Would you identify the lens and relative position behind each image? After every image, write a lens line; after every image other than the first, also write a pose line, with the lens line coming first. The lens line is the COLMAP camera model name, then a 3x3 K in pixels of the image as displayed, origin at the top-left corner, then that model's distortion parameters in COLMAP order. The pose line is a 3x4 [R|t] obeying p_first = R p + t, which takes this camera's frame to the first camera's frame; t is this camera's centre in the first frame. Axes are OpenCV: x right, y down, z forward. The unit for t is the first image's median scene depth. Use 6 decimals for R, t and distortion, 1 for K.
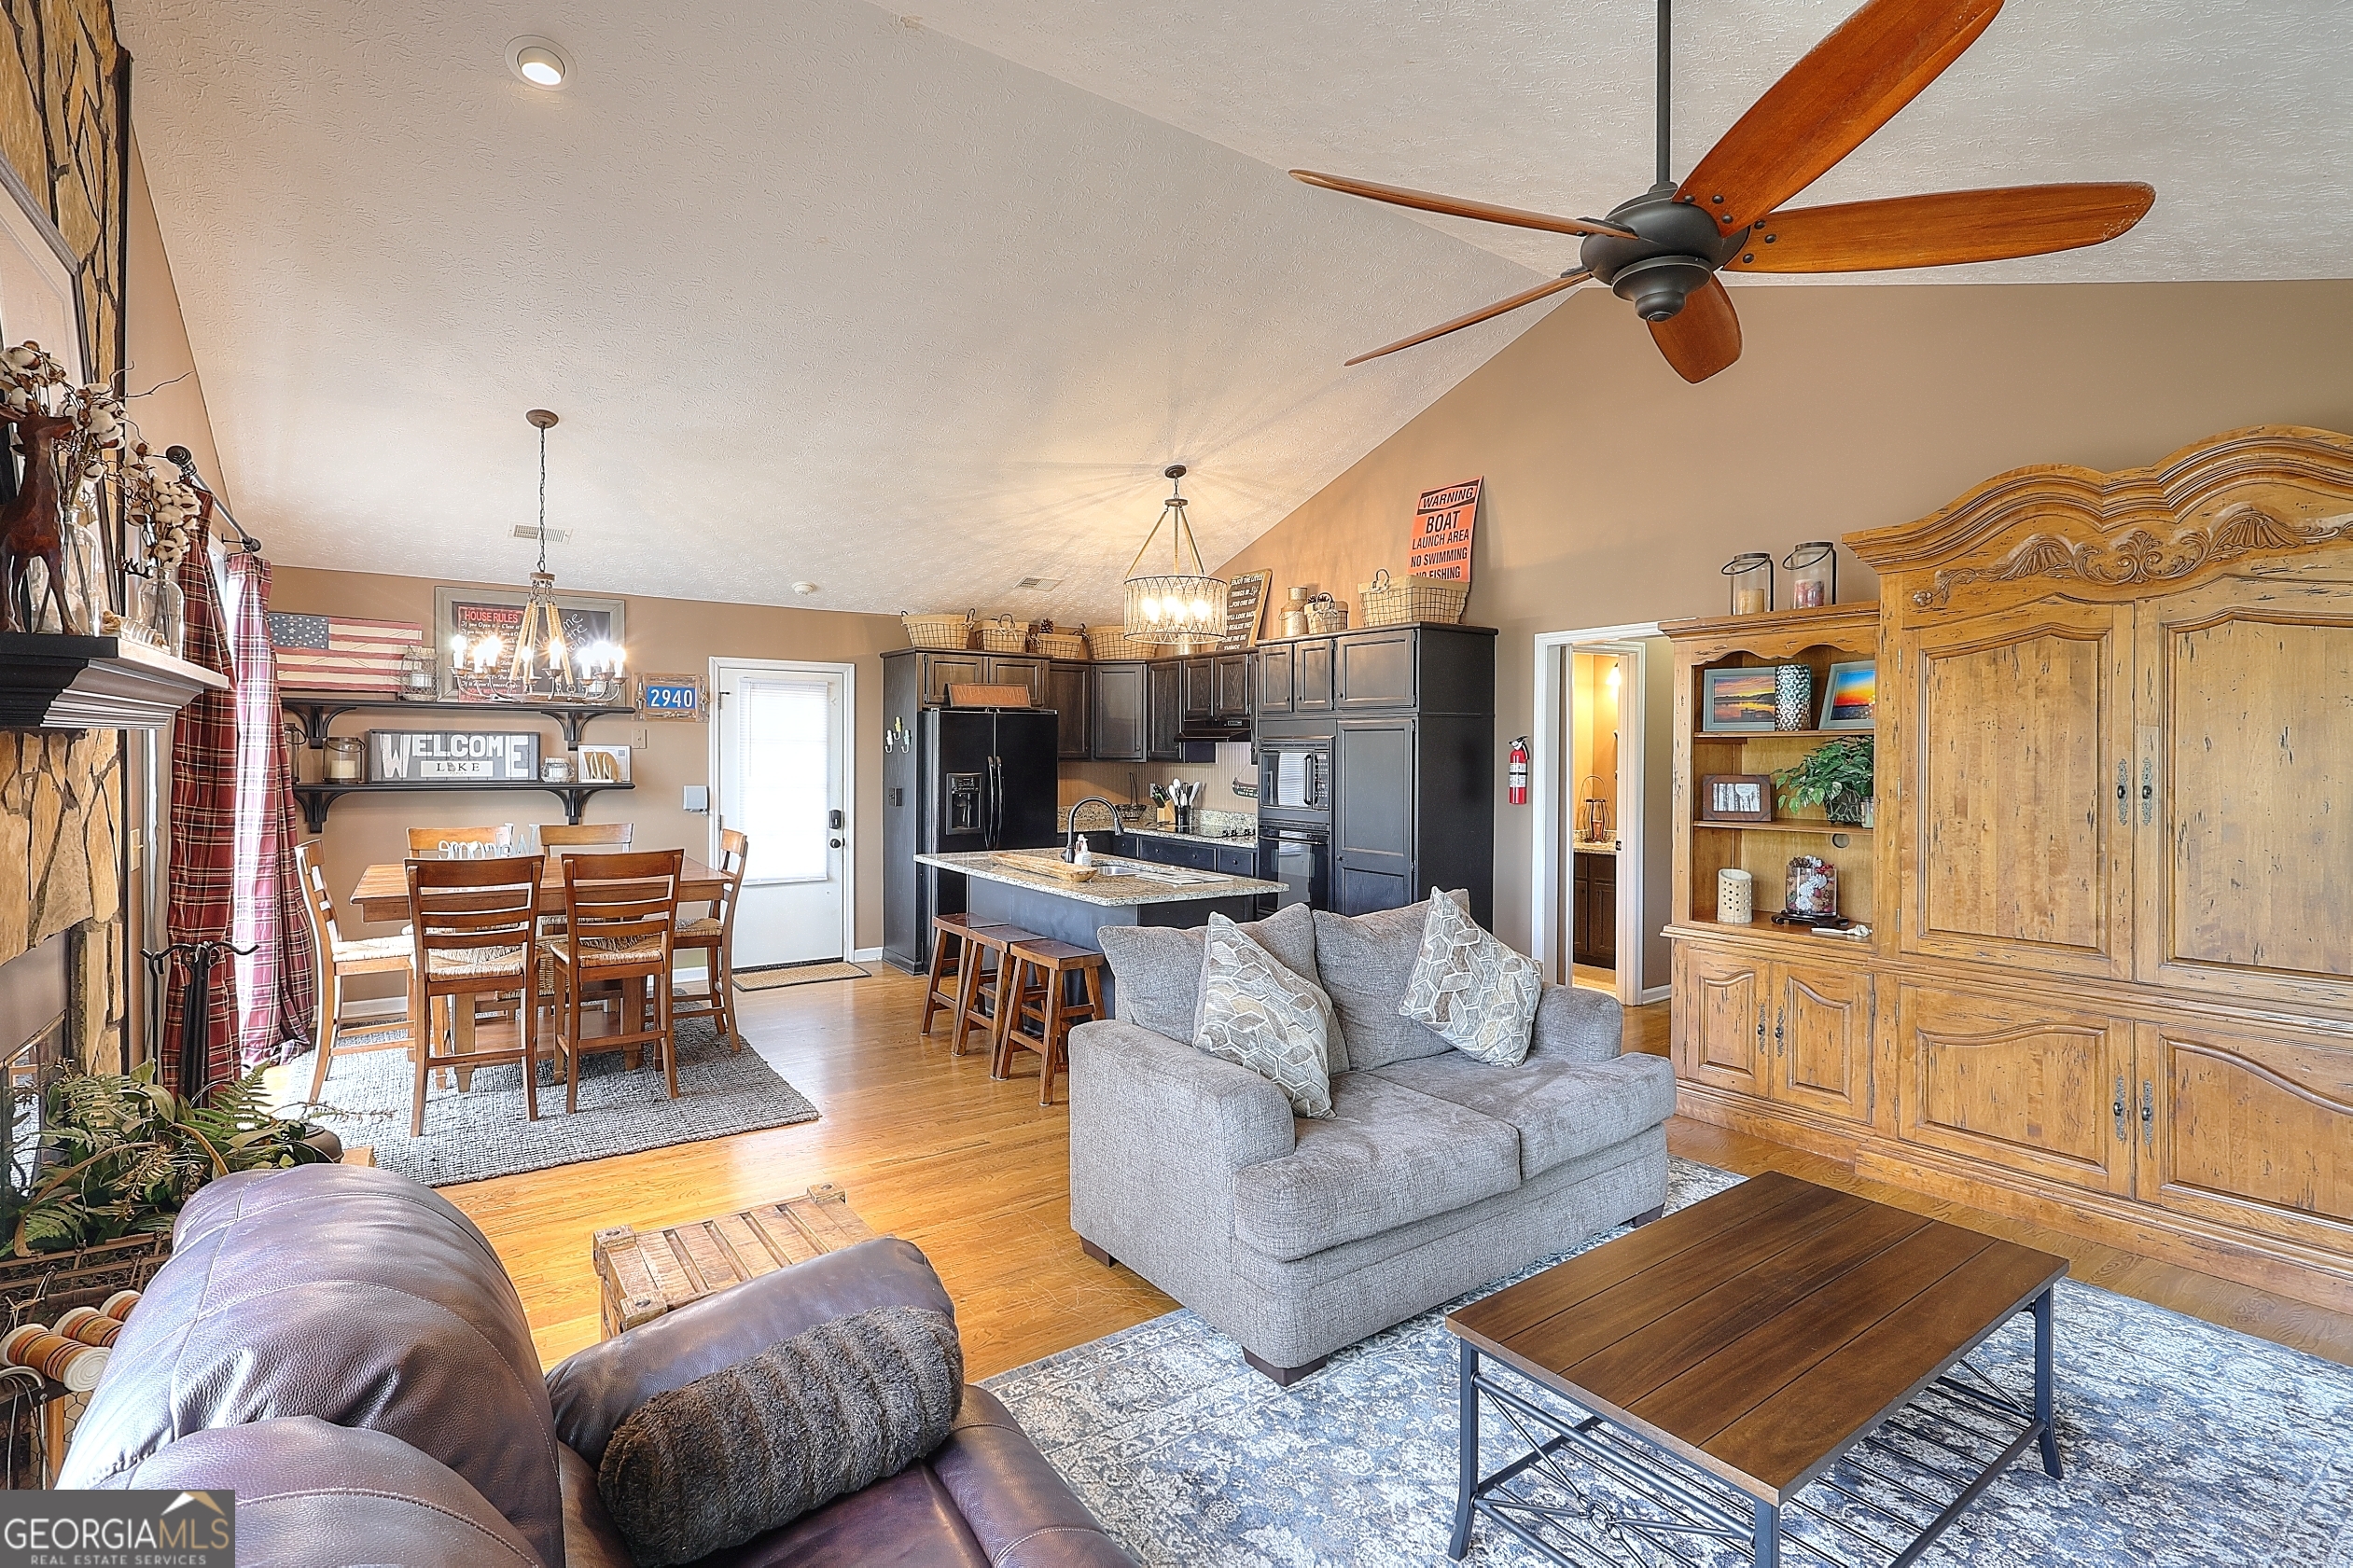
lens RADIAL K [[1091.7, 0, 1179.8], [0, 1091.7, 764.6], [0, 0, 1]] dist [-0.006952, 0.003796]
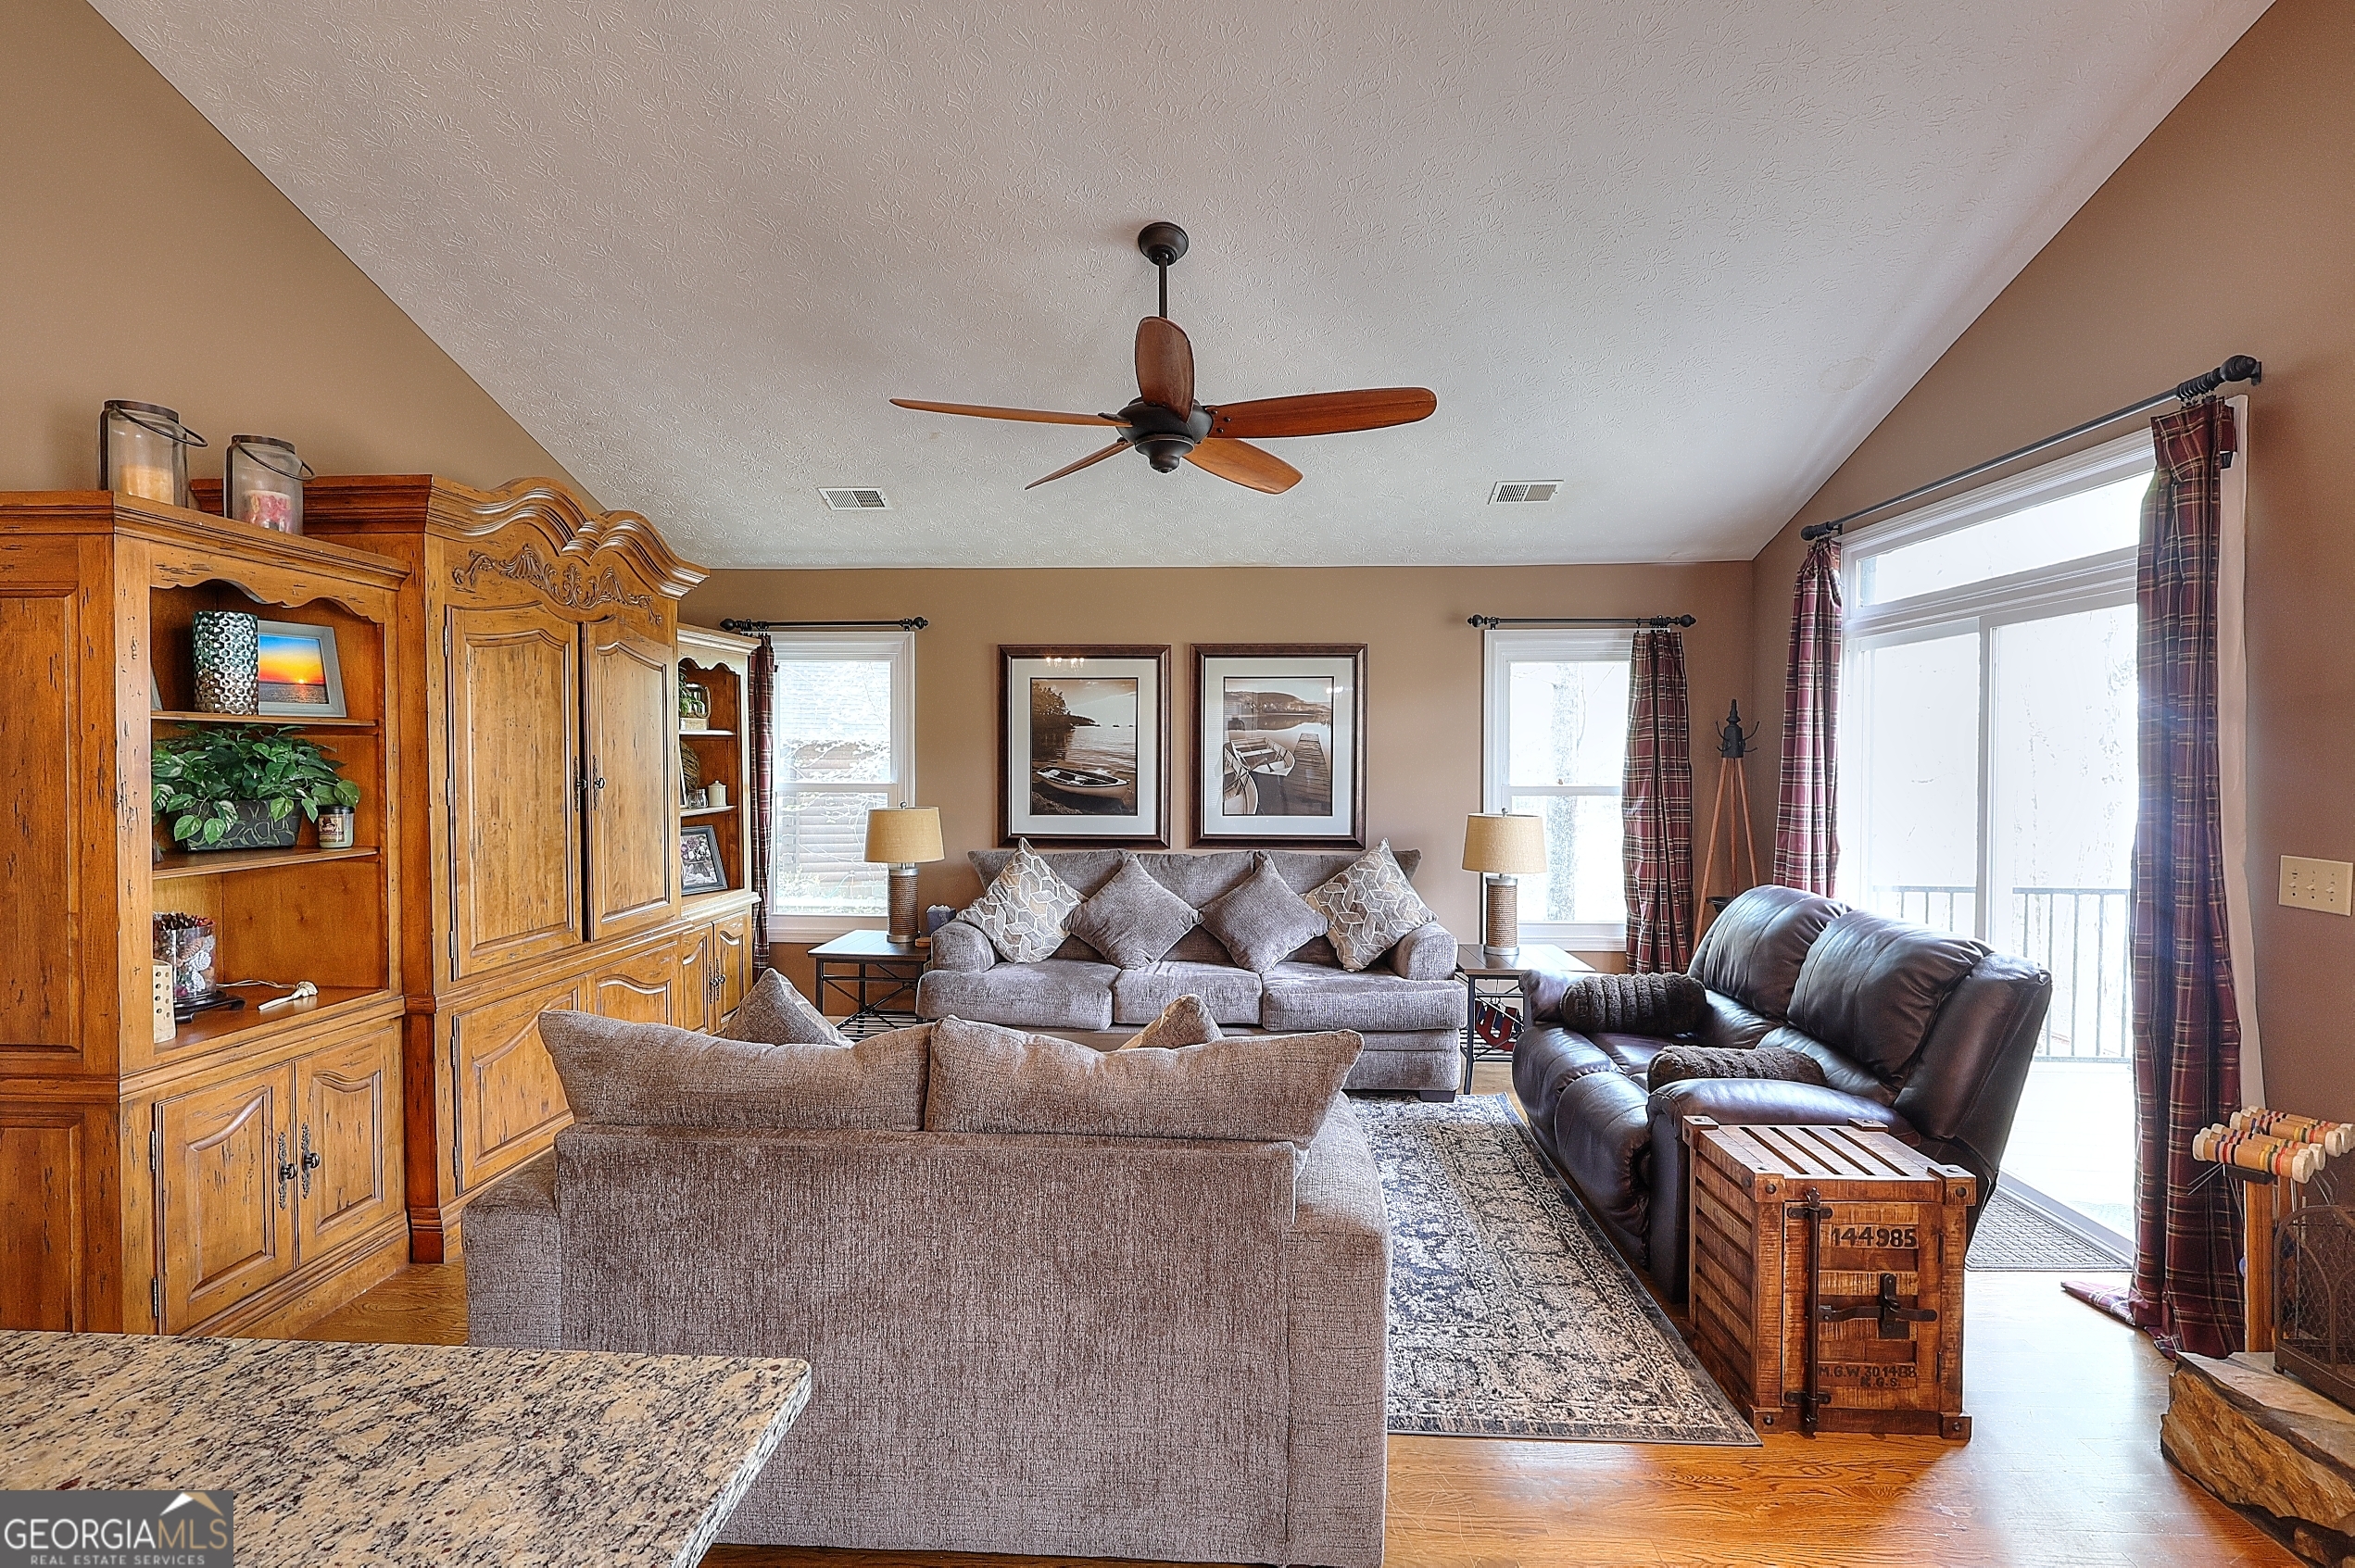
lens RADIAL K [[1081.5, 0, 1179.2], [0, 1081.5, 778.4], [0, 0, 1]] dist [-0.005301, 0.000424]
pose [[-0.783792, -0.017318, 0.620782, -0.235766], [0.001007, 0.999574, 0.029156, -0.009391], [-0.621023, 0.023477, -0.783441, 0.972131]]
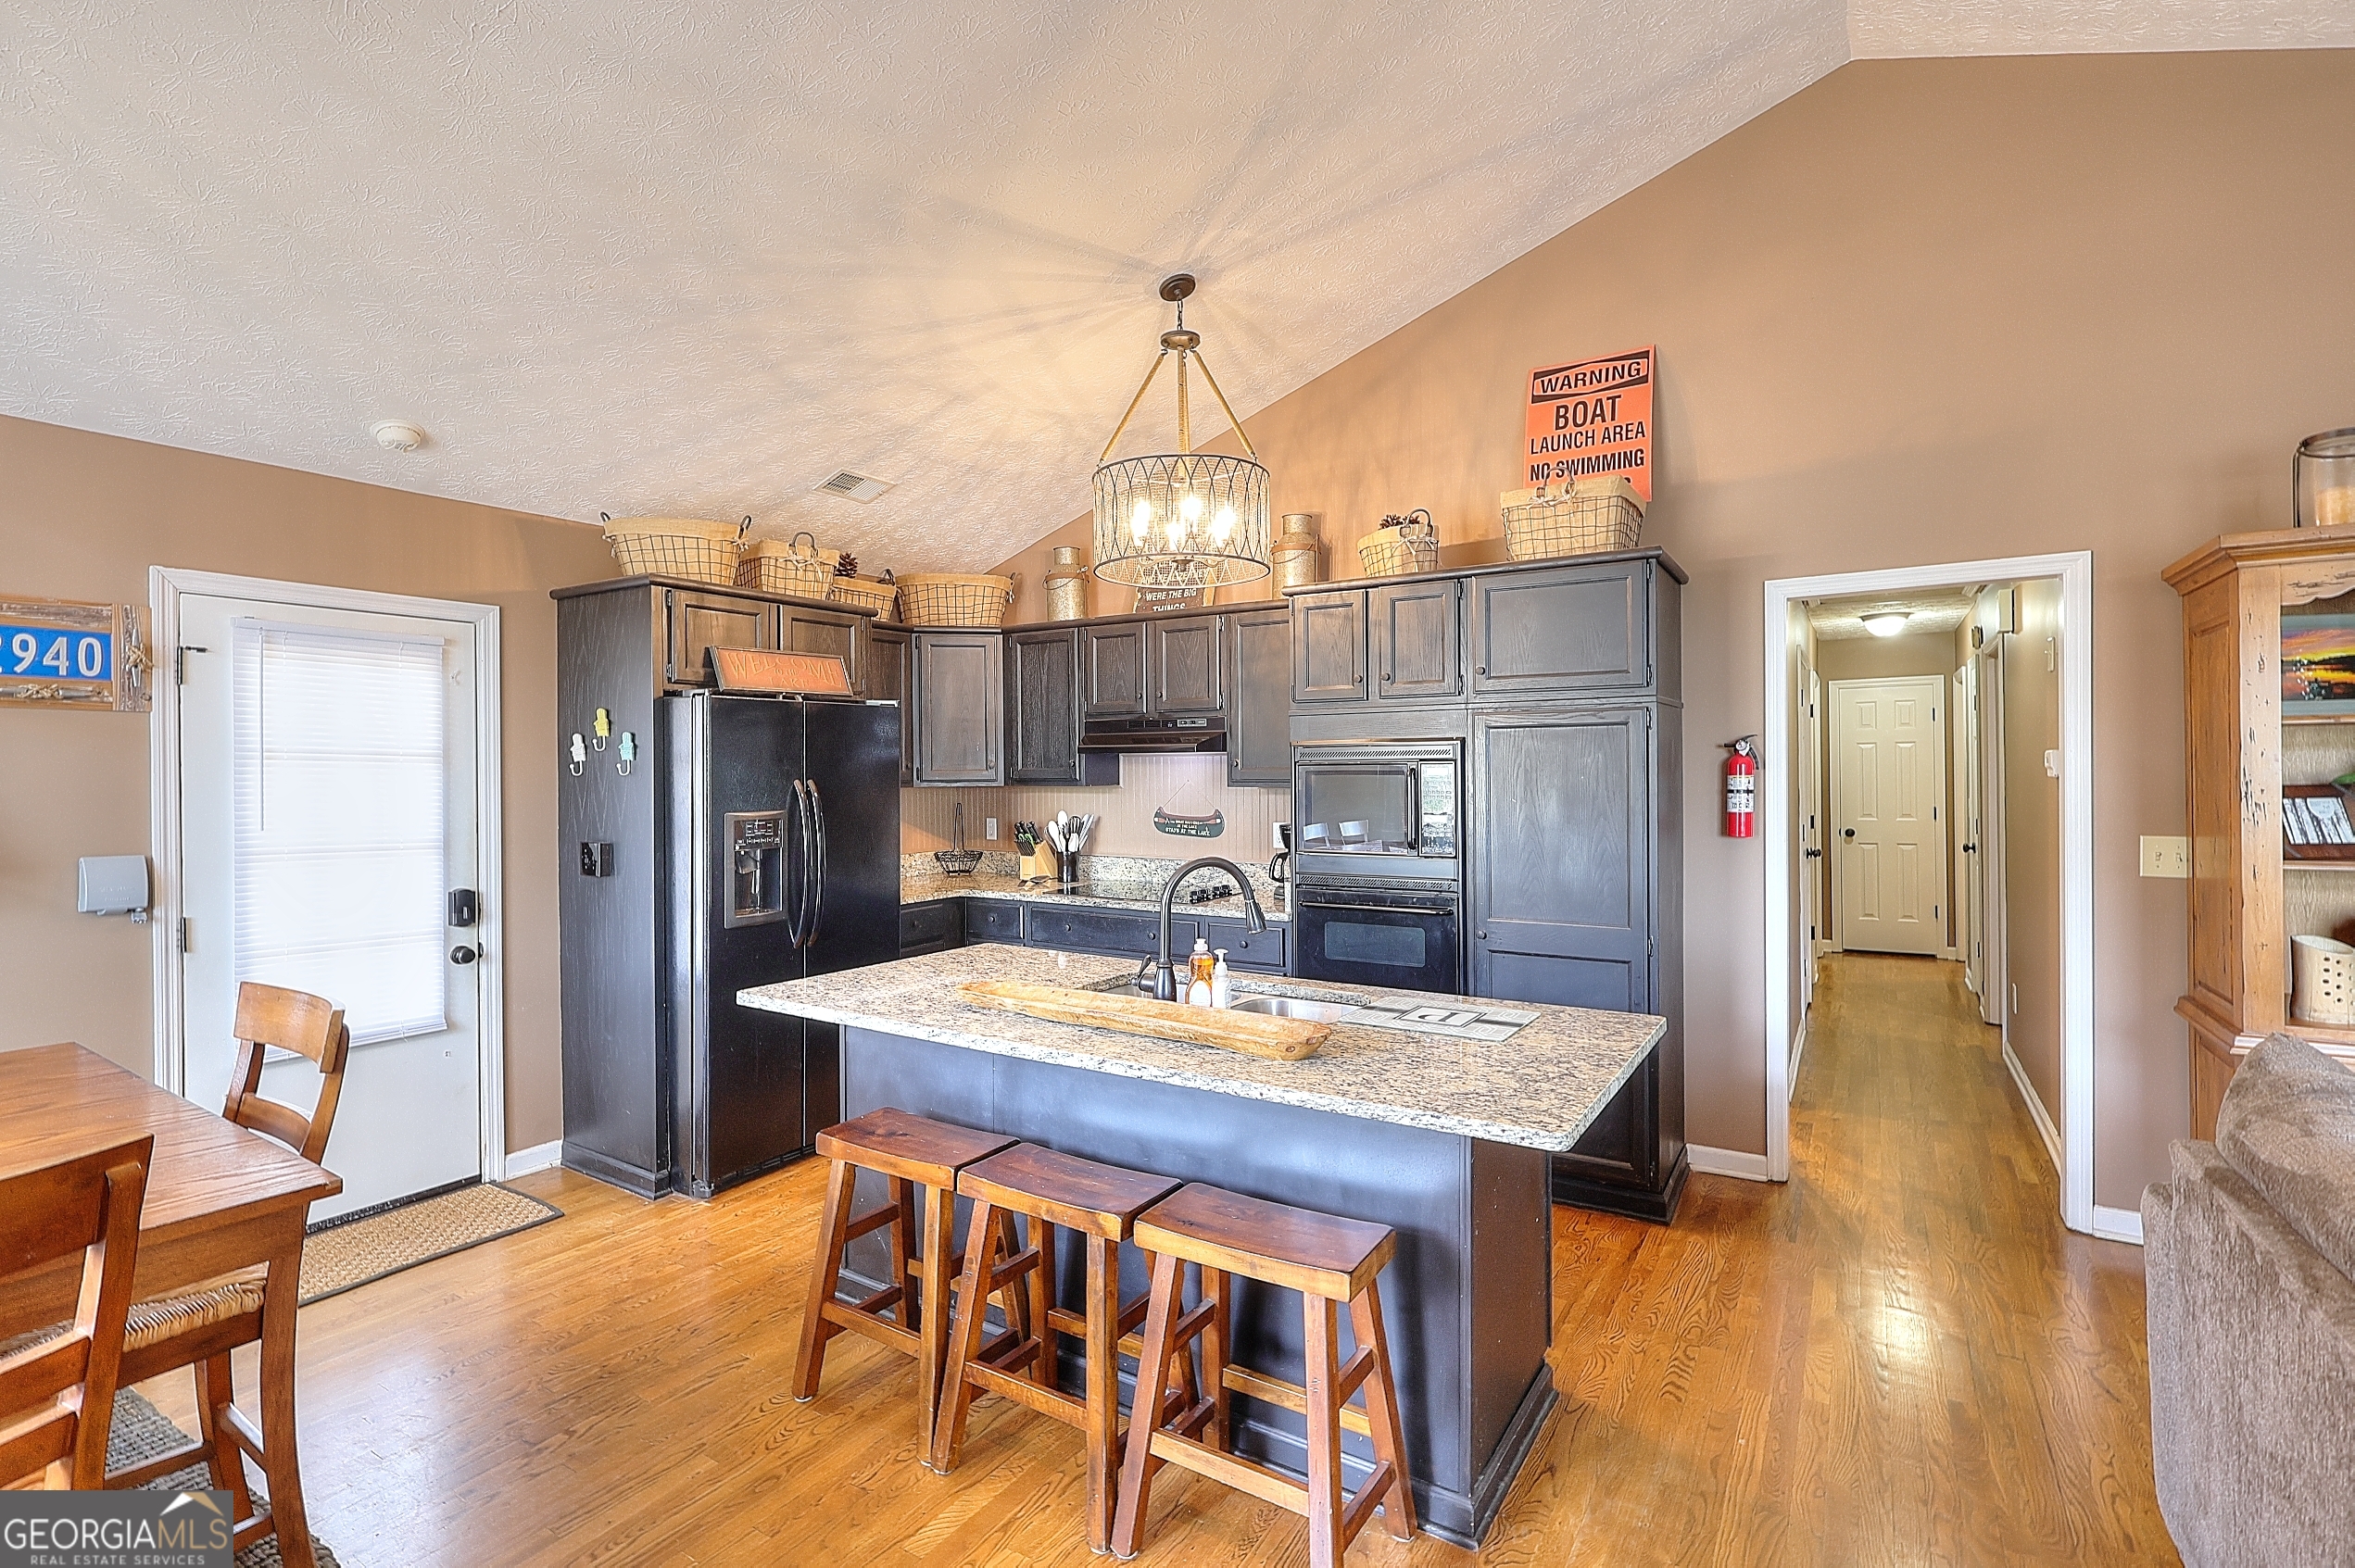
lens RADIAL K [[1086.6, 0, 1177.0], [0, 1086.6, 779.4], [0, 0, 1]] dist [-0.003845, 0.001088]
pose [[0.925732, -0.014239, 0.377913, -0.290113], [0.018009, 0.999817, -0.006445, -0.001238], [-0.377752, 0.012772, 0.925819, 0.592407]]
